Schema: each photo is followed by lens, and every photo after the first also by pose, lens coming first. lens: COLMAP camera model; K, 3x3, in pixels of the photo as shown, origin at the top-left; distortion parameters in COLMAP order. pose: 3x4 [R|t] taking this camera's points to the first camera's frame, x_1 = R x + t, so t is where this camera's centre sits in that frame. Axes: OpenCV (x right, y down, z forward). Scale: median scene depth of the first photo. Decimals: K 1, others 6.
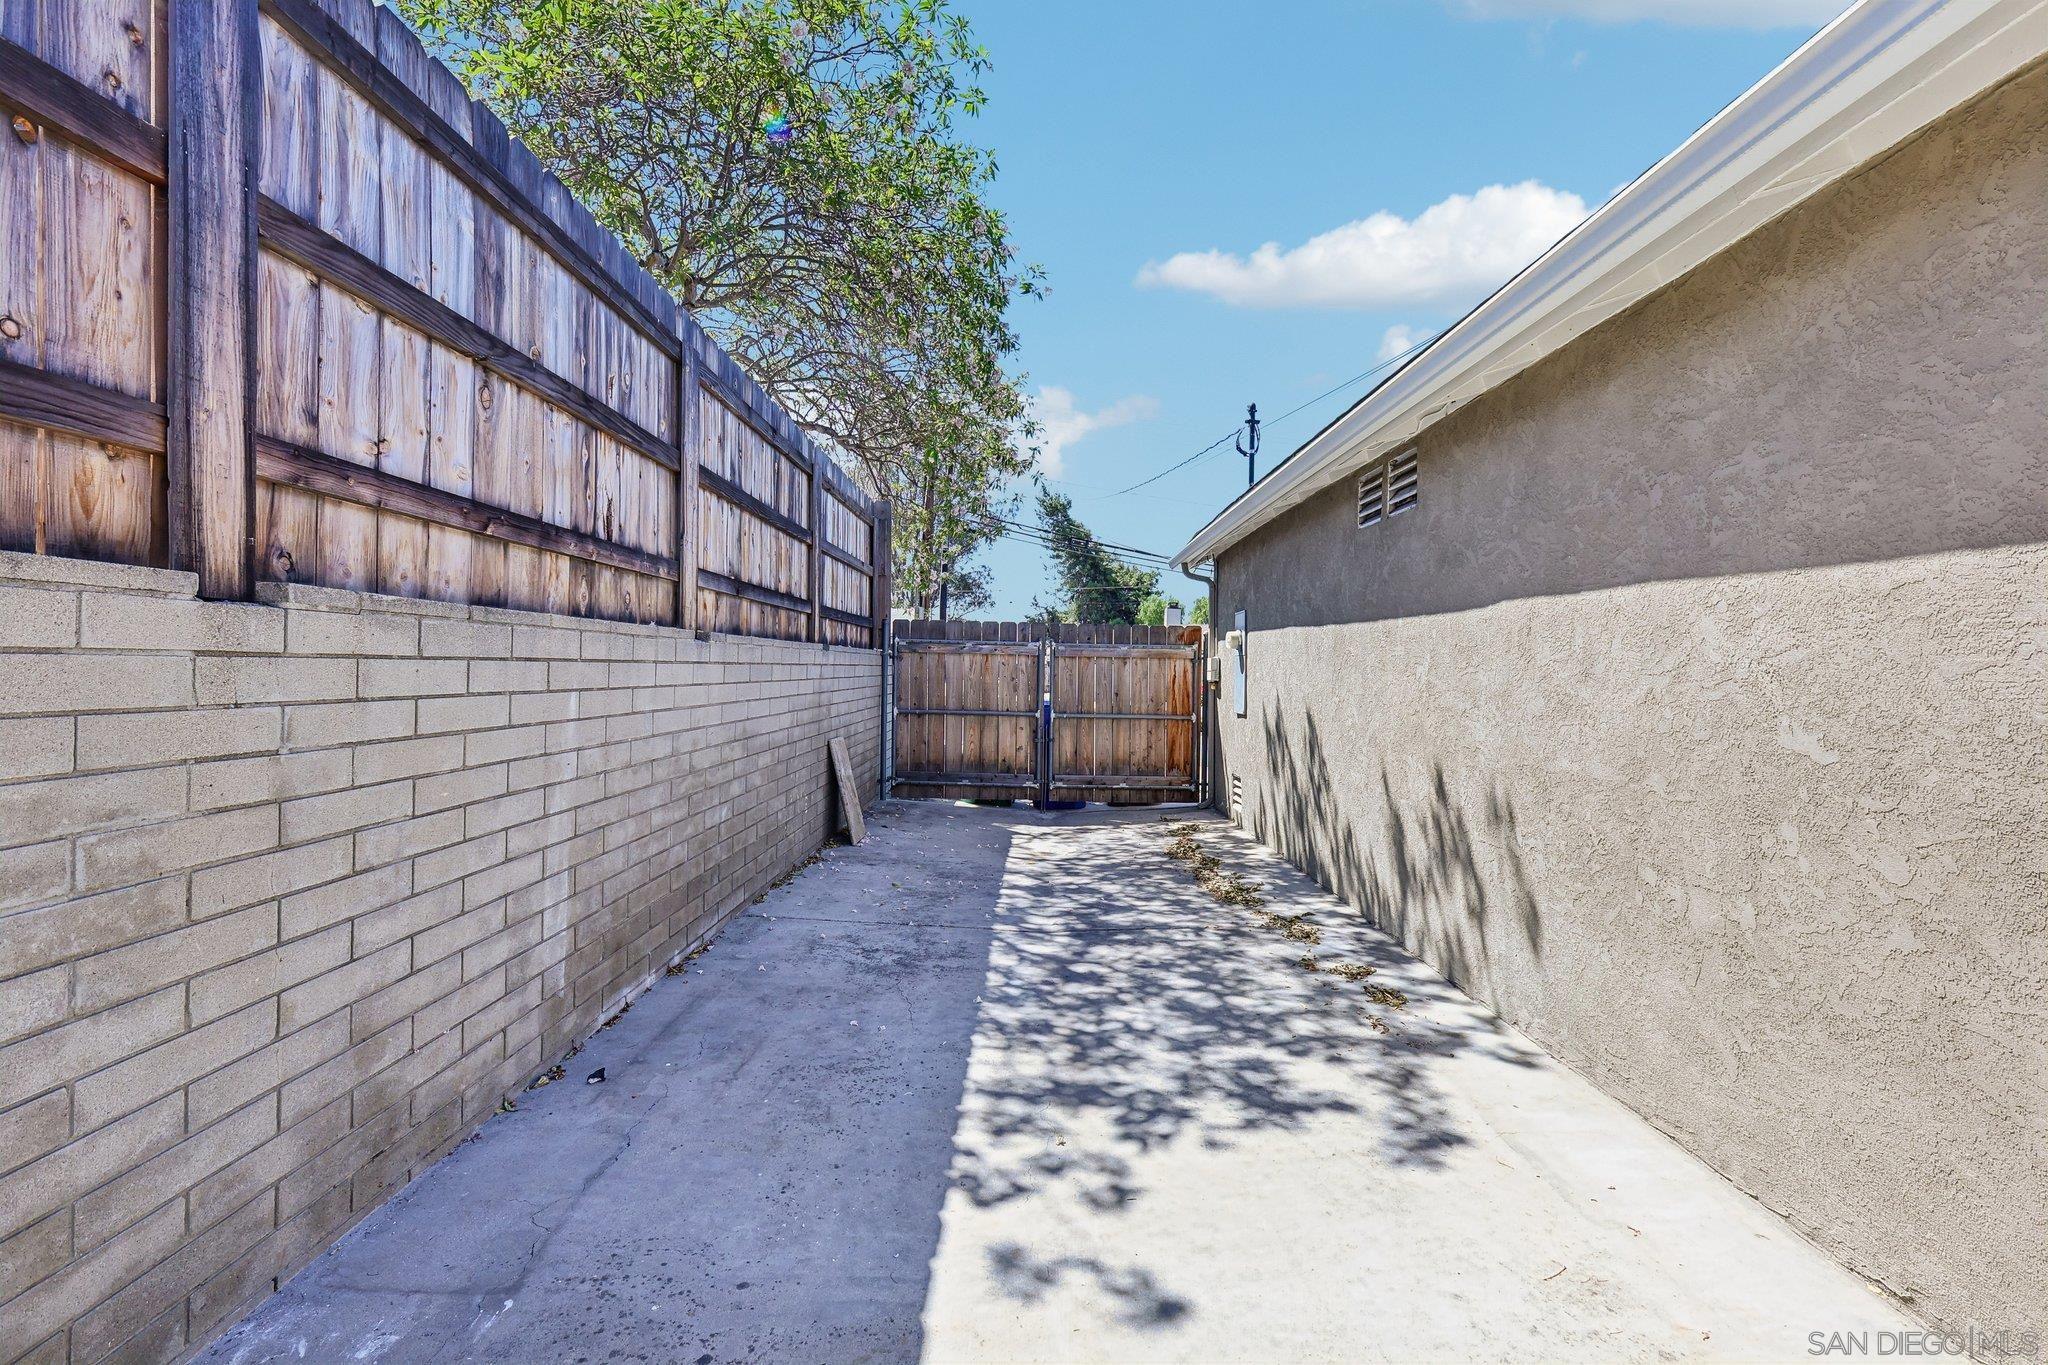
lens RADIAL K [[884.0, 0, 1027.6], [0, 884.0, 676.9], [0, 0, 1]] dist [0.002413, -0.000369]
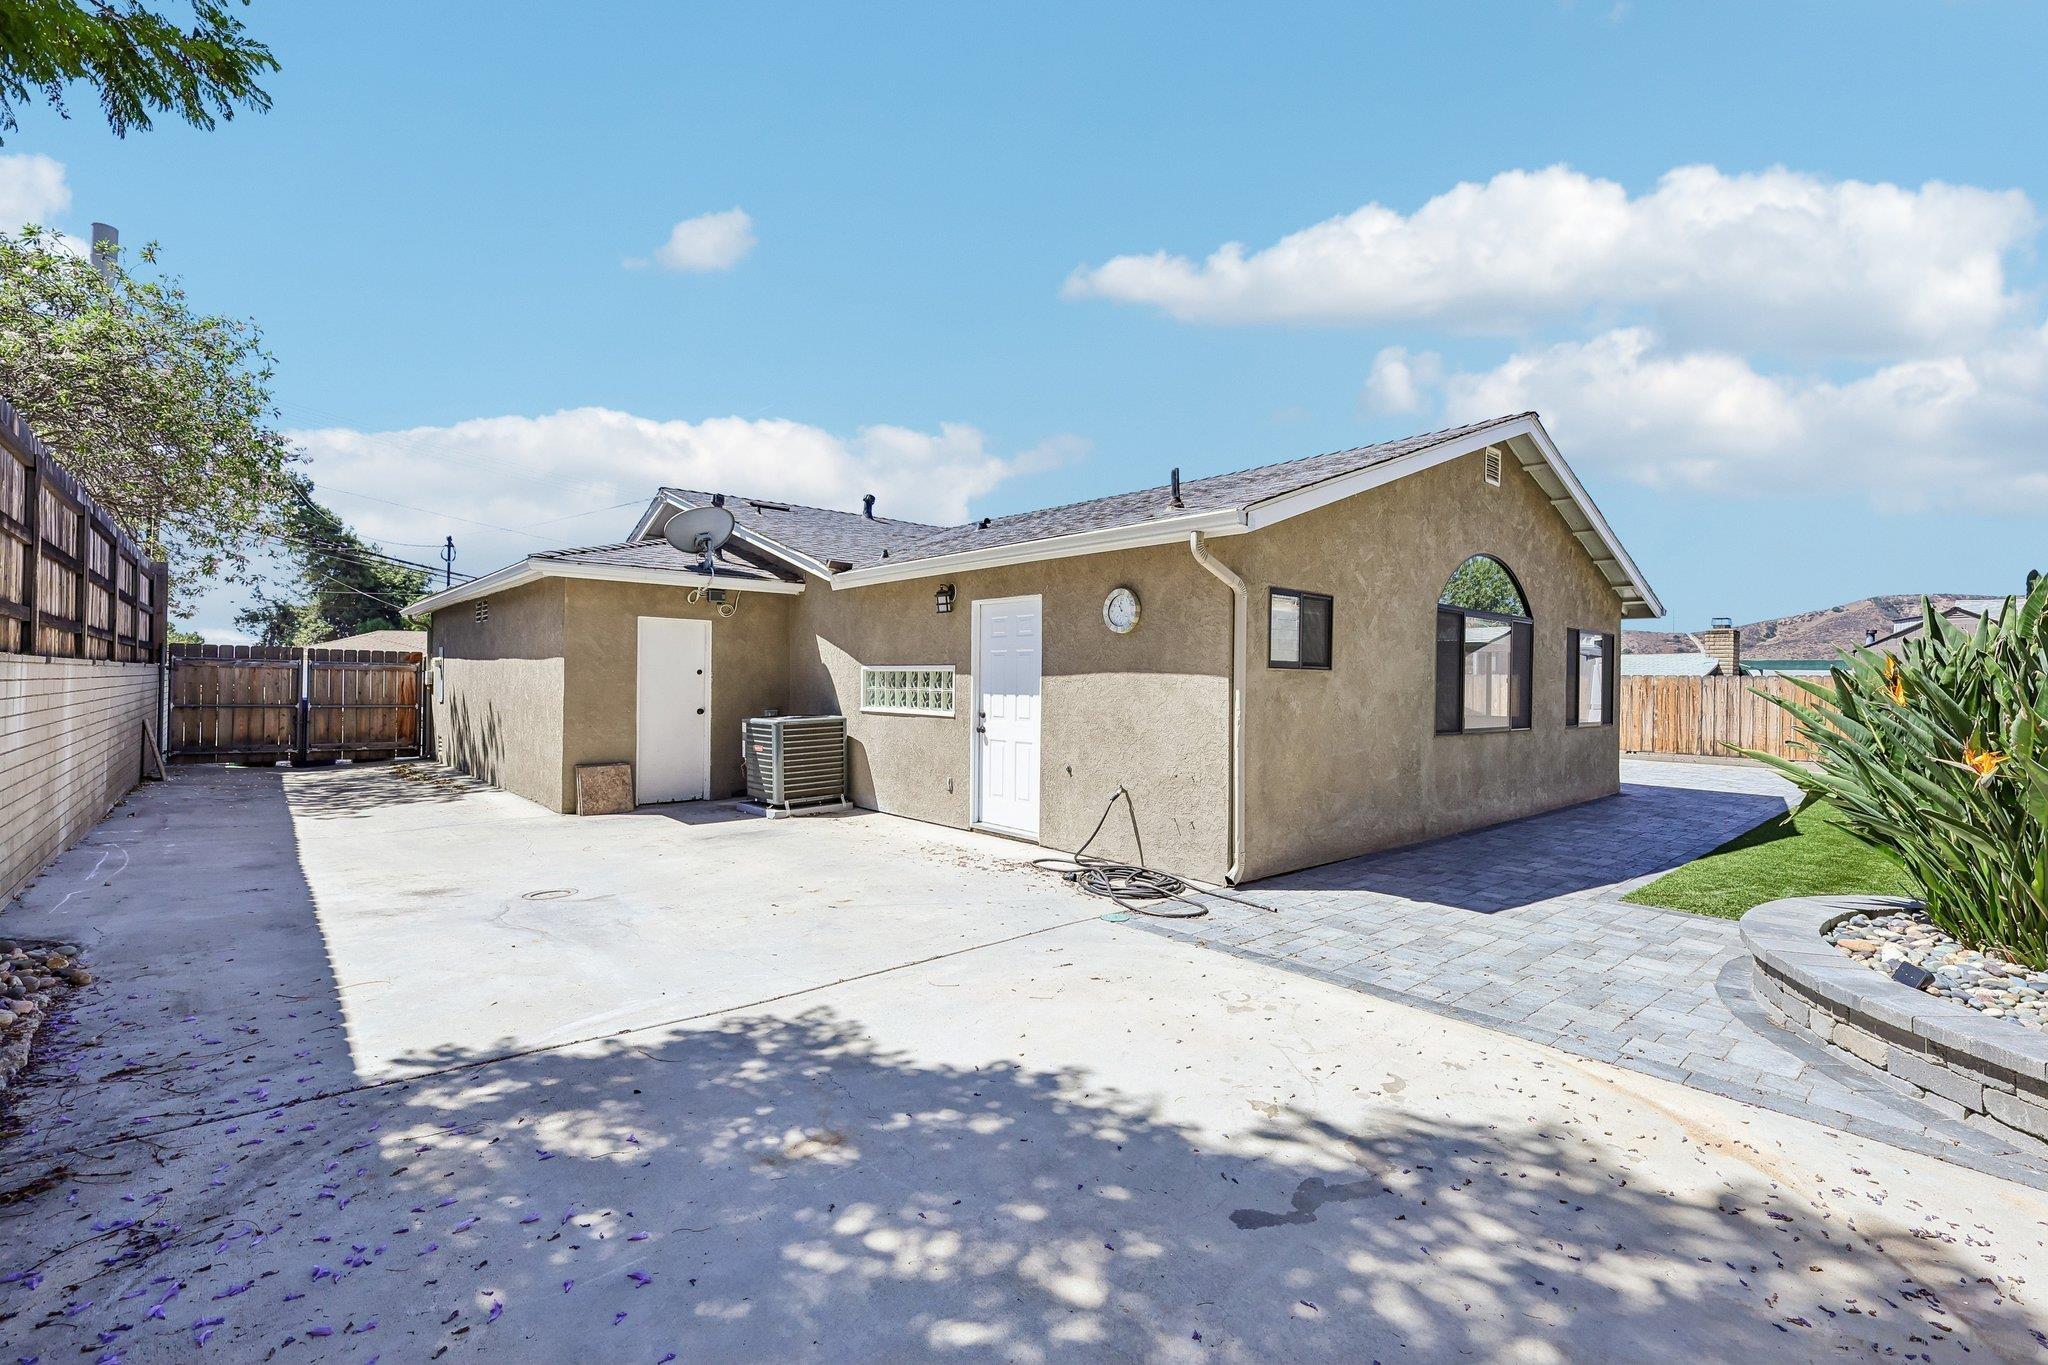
lens RADIAL K [[884.0, 0, 1027.6], [0, 884.0, 676.9], [0, 0, 1]] dist [0.002413, -0.000369]
pose [[0.744426, 0.001718, 0.667703, -0.072768], [0.001729, 0.999988, -0.004500, -0.000244], [-0.667703, 0.004504, 0.744415, -1.045185]]
